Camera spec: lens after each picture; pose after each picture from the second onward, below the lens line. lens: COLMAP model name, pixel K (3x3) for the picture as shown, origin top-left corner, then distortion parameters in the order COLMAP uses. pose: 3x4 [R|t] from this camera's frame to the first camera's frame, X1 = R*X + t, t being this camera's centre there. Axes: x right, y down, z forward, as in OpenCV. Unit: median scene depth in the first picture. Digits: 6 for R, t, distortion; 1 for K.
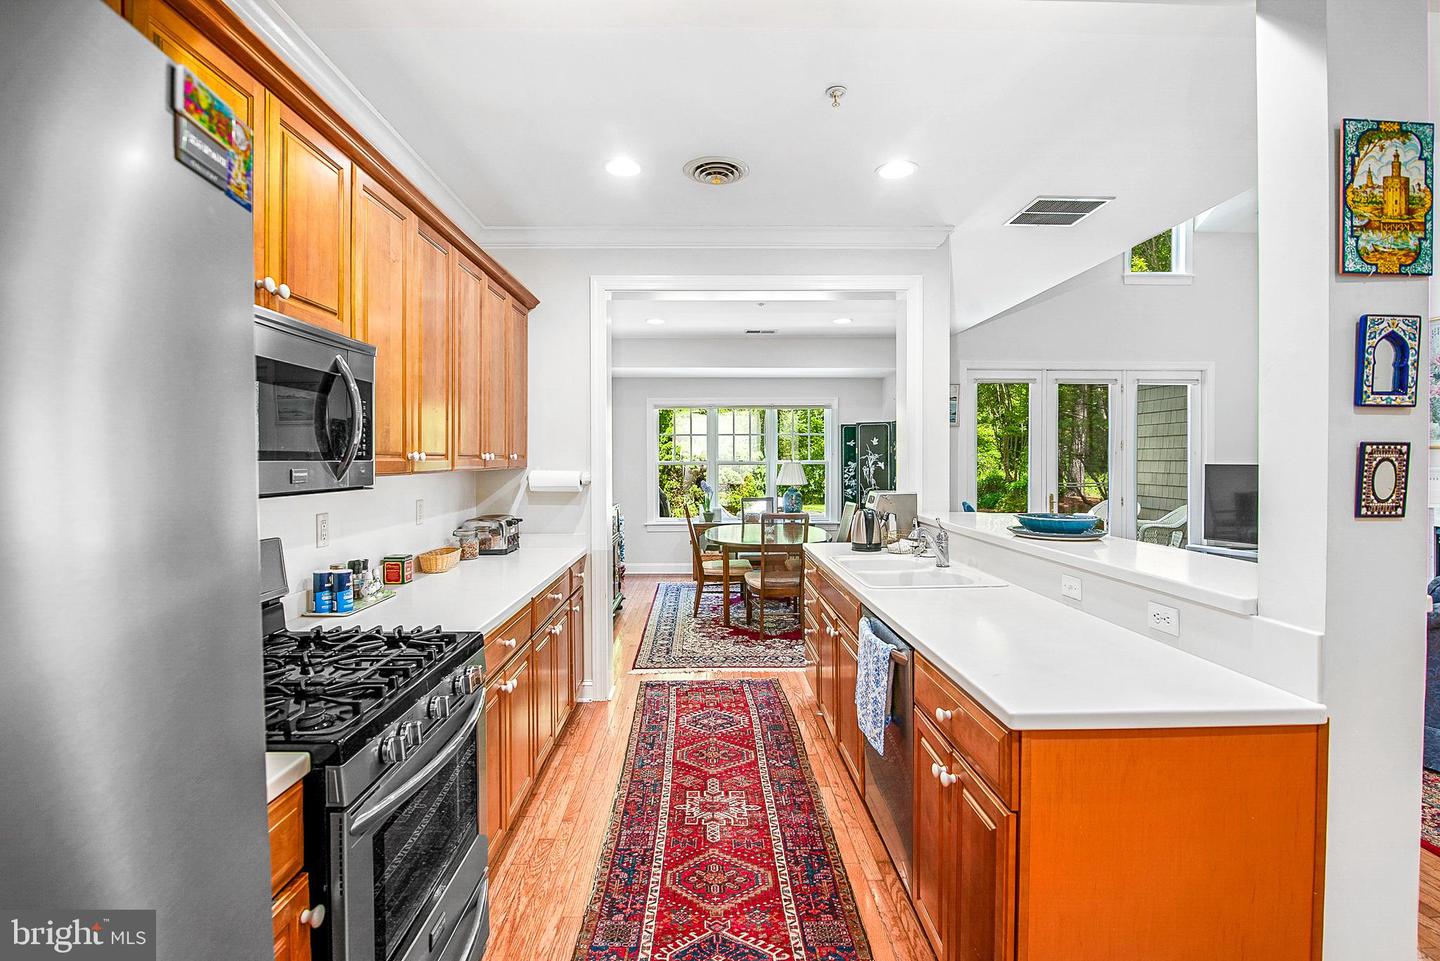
lens RADIAL K [[694.0, 0, 732.1], [0, 694.0, 457.4], [0, 0, 1]] dist [-0.016373, 0.000544]
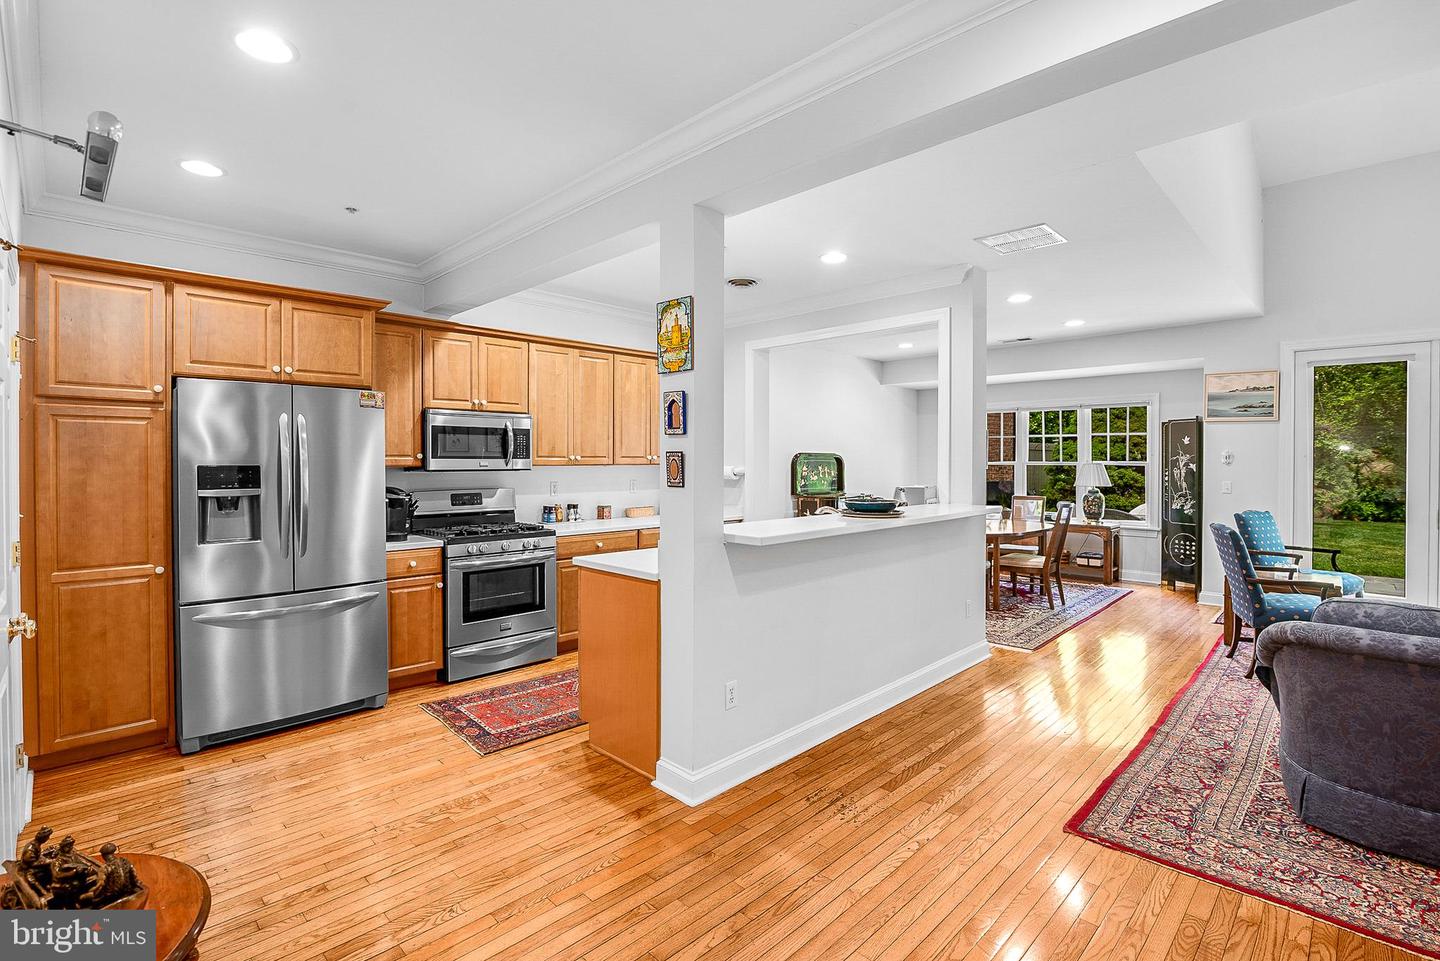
lens RADIAL K [[694.0, 0, 705.7], [0, 694.0, 467.2], [0, 0, 1]] dist [-0.016373, 0.000544]
pose [[0.678593, 0.009054, -0.734459, 1.583320], [0.000382, 0.999920, 0.012679, 0.000893], [0.734514, -0.008885, 0.678535, -0.239836]]
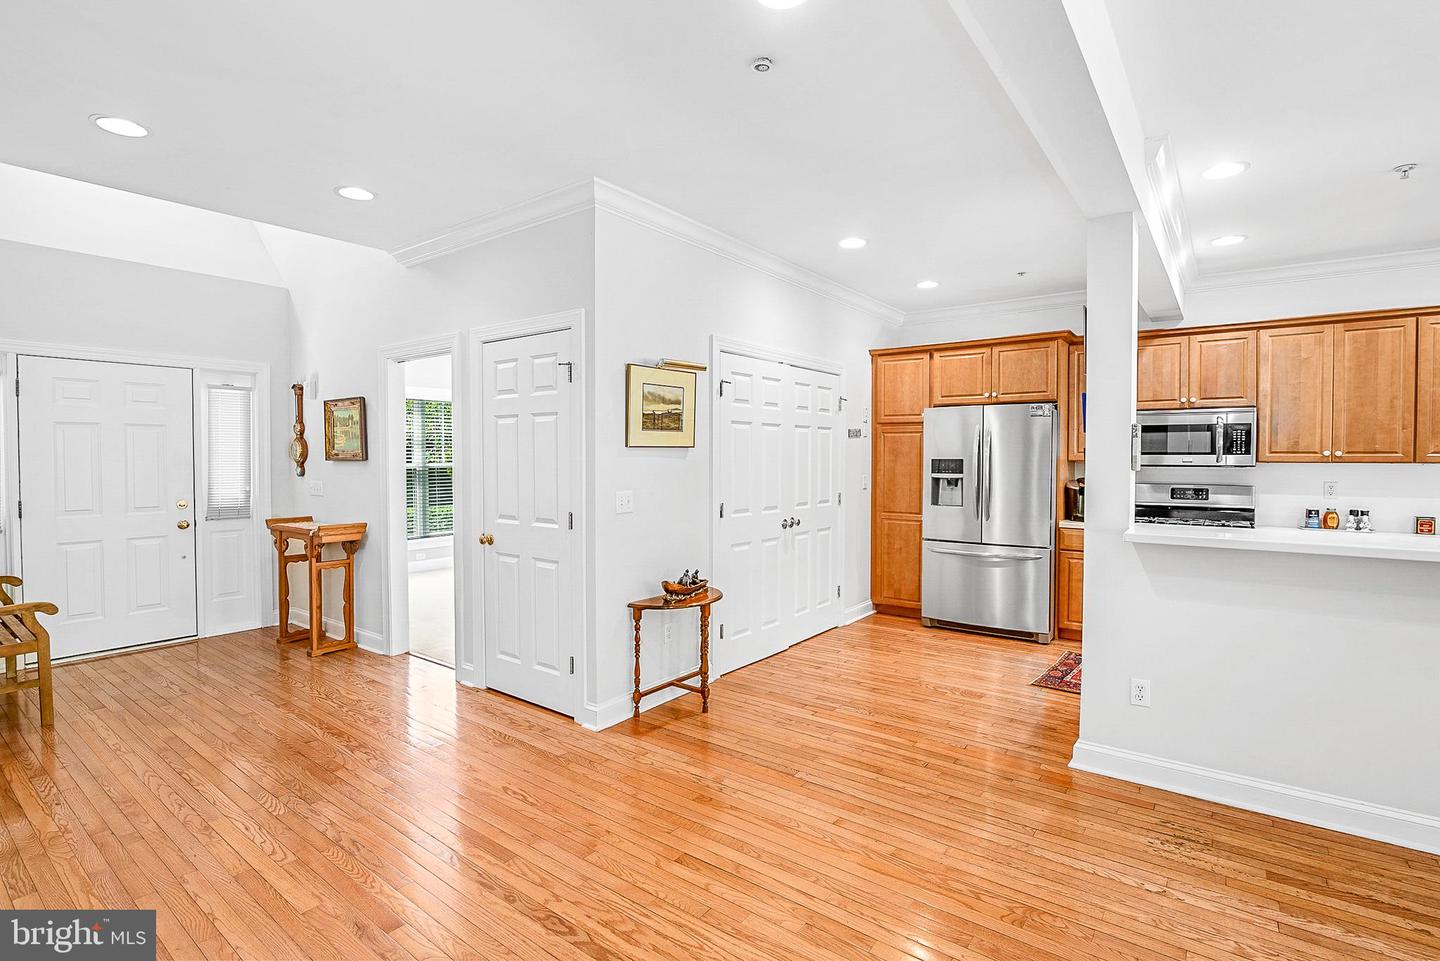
lens RADIAL K [[694.0, 0, 732.3], [0, 694.0, 468.8], [0, 0, 1]] dist [-0.016373, 0.000544]
pose [[-0.628764, 0.017894, -0.777390, 2.172915], [0.002351, 0.999774, 0.021112, -0.002781], [0.777593, 0.011447, -0.628664, 0.960406]]
